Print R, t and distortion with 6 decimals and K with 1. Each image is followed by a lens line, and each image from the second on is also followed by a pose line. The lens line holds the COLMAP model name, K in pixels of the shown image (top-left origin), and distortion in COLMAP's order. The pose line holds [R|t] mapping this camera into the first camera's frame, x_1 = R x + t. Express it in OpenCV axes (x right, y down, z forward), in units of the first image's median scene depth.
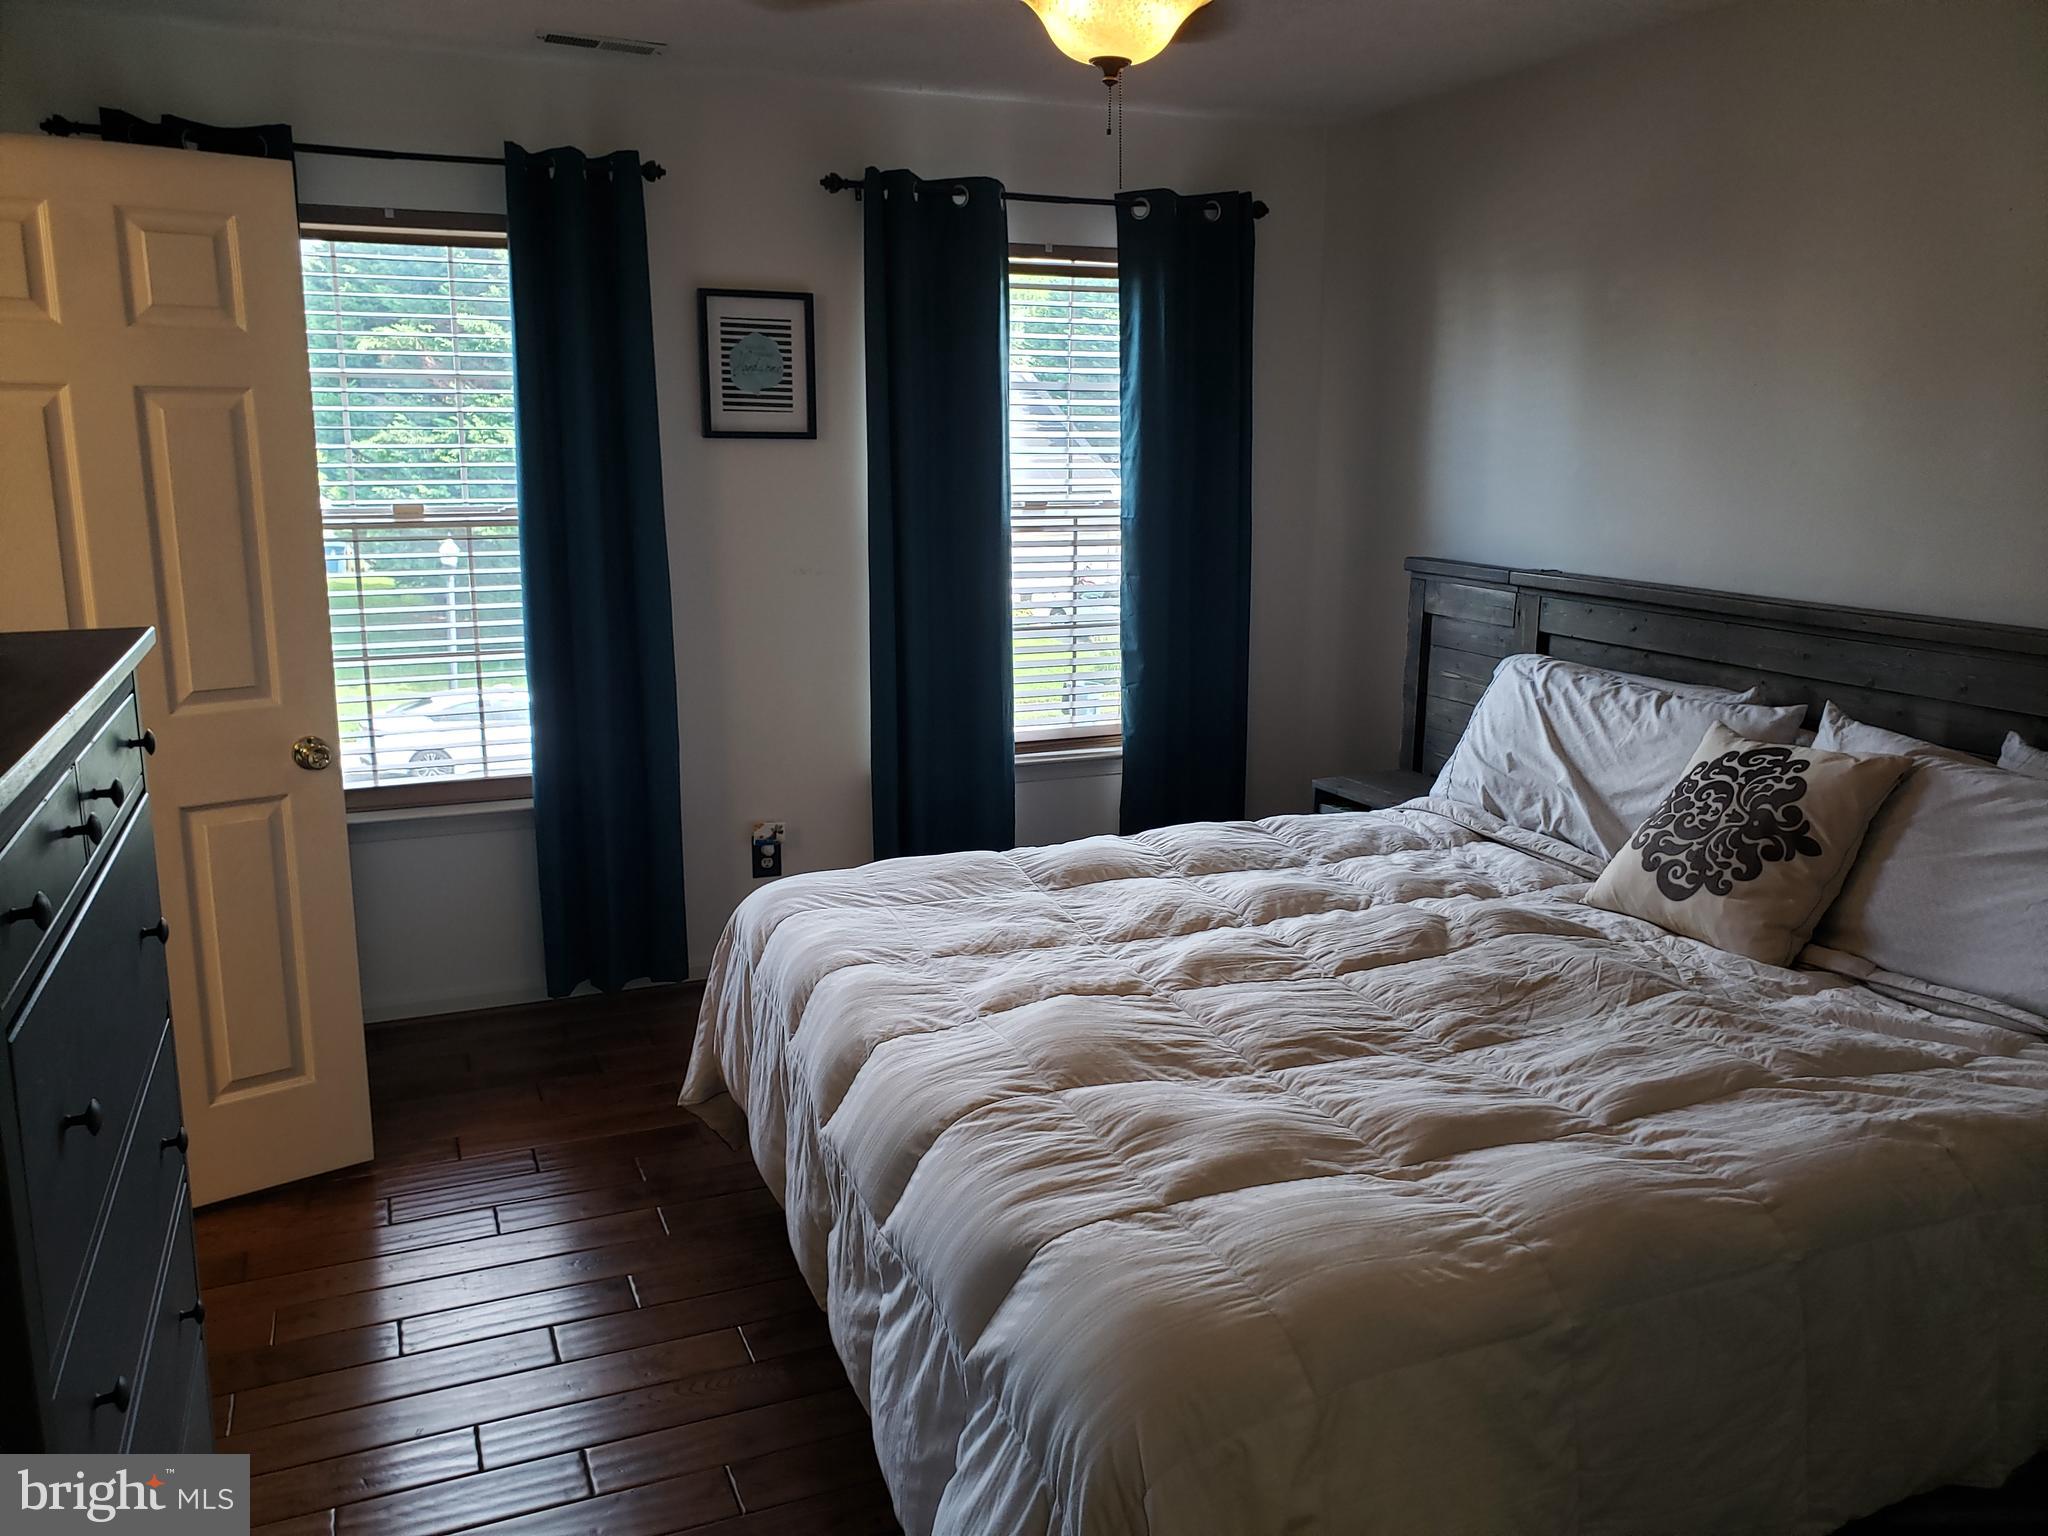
lens RADIAL K [[1612.5, 0, 1032.4], [0, 1612.5, 763.5], [0, 0, 1]] dist [0.020605, 0.006527]
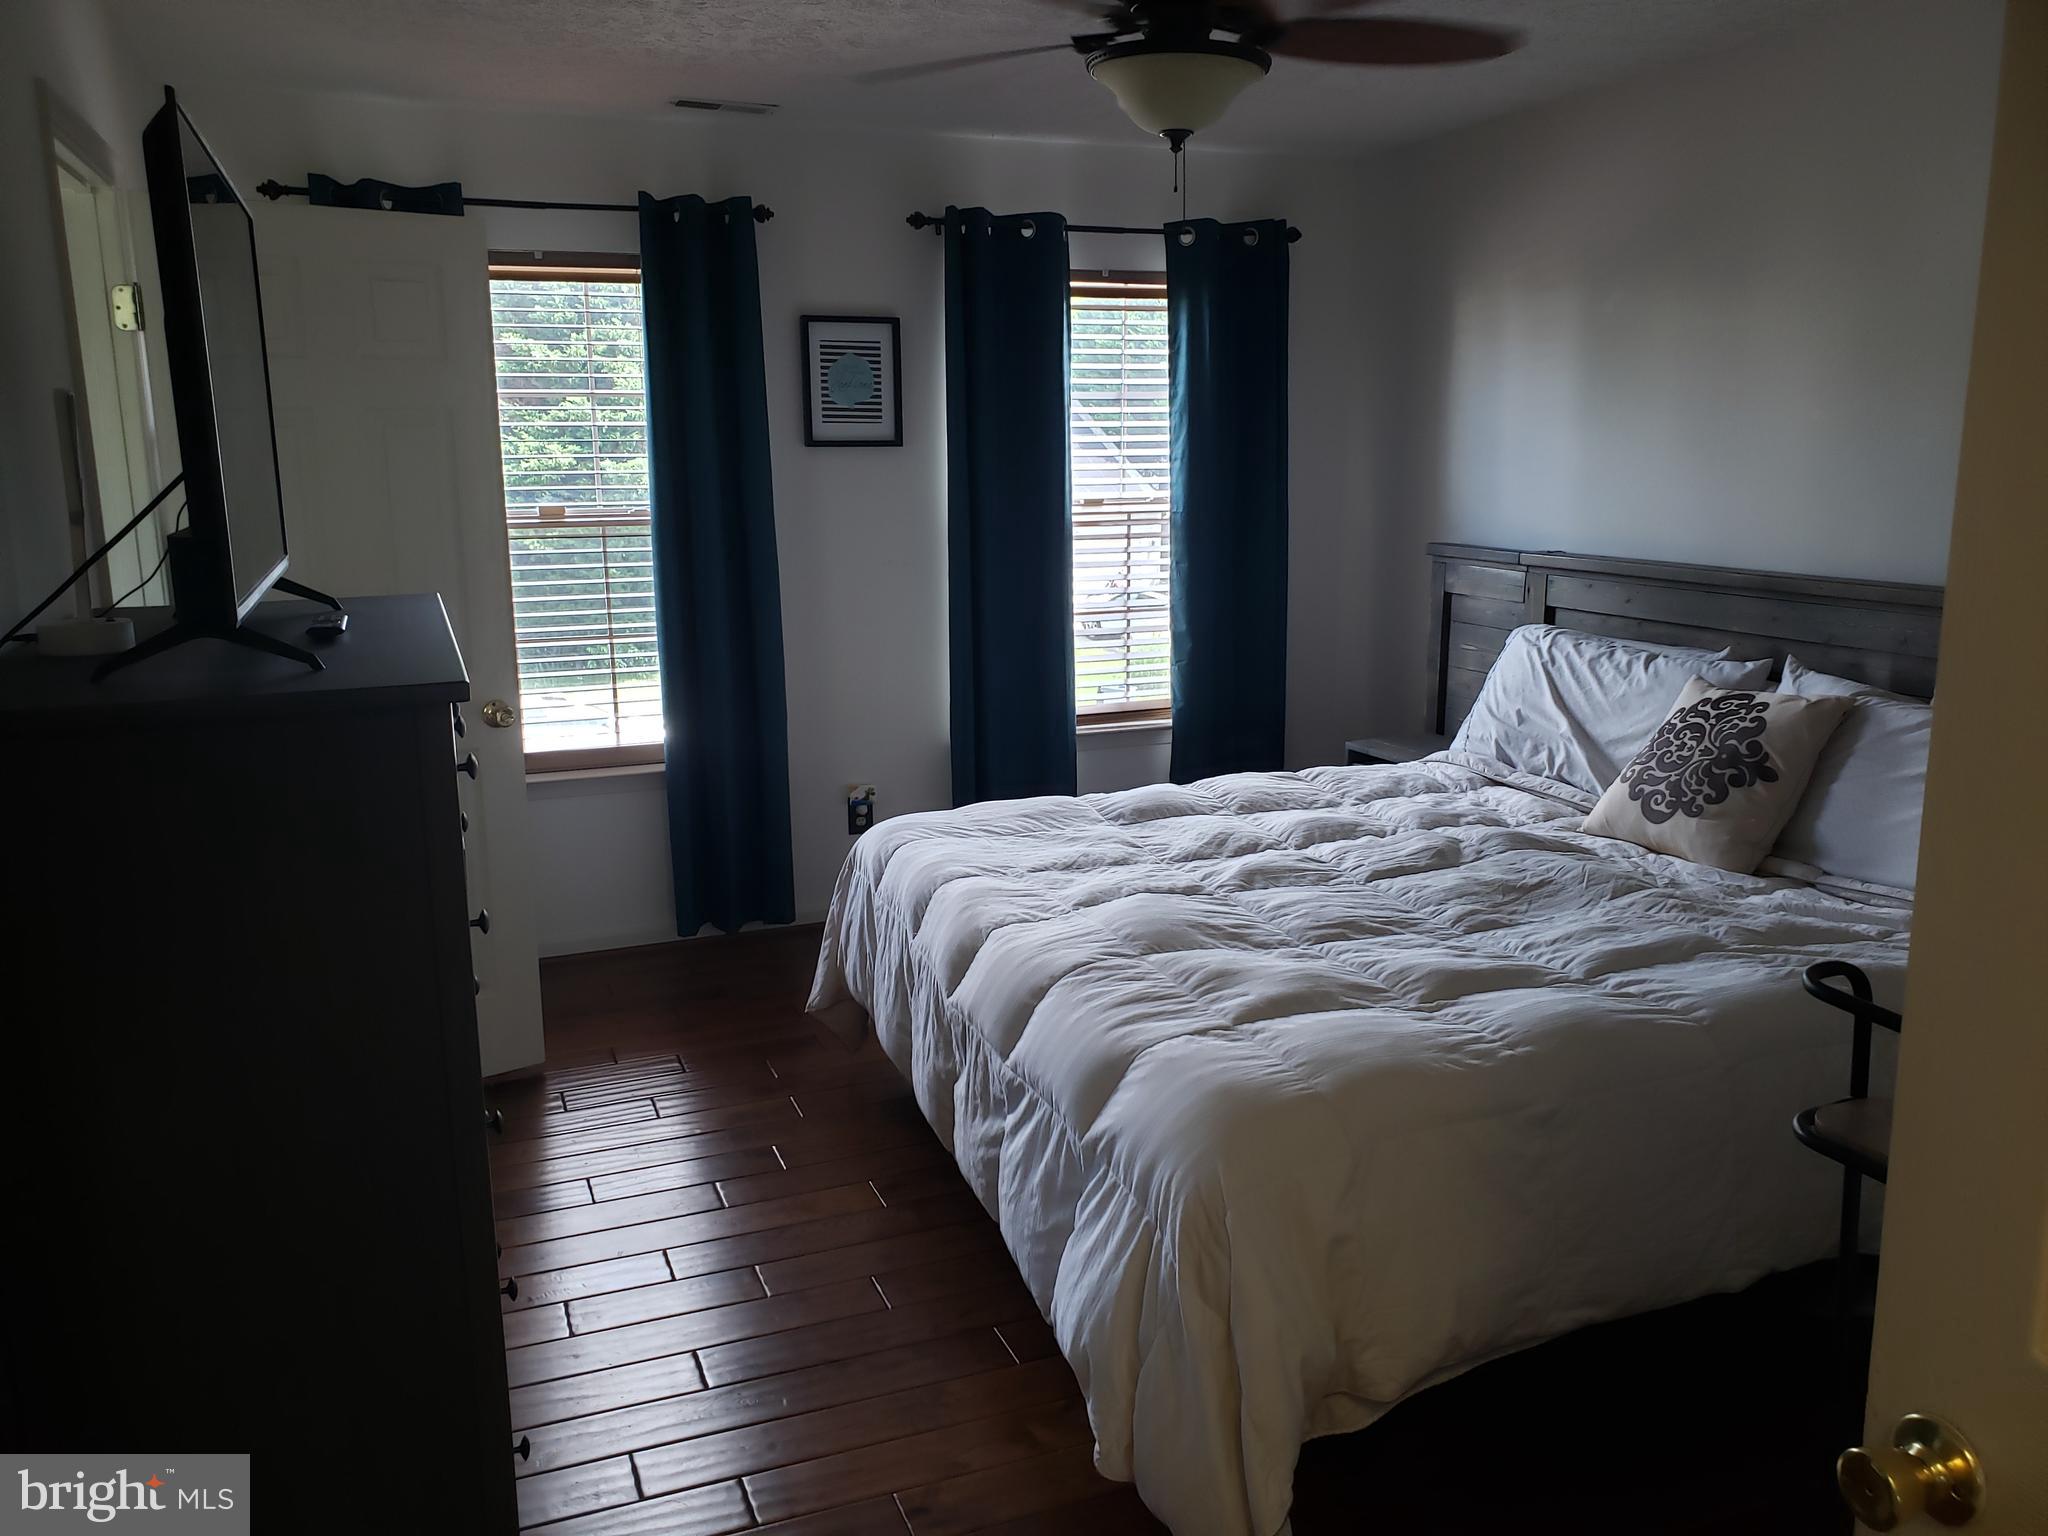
lens RADIAL K [[1612.5, 0, 1022.8], [0, 1612.5, 772.0], [0, 0, 1]] dist [0.020605, 0.006527]
pose [[0.999629, -0.009893, -0.025387, -0.030965], [0.009850, 0.999950, -0.001818, 0.042654], [0.025403, 0.001567, 0.999676, -0.177936]]
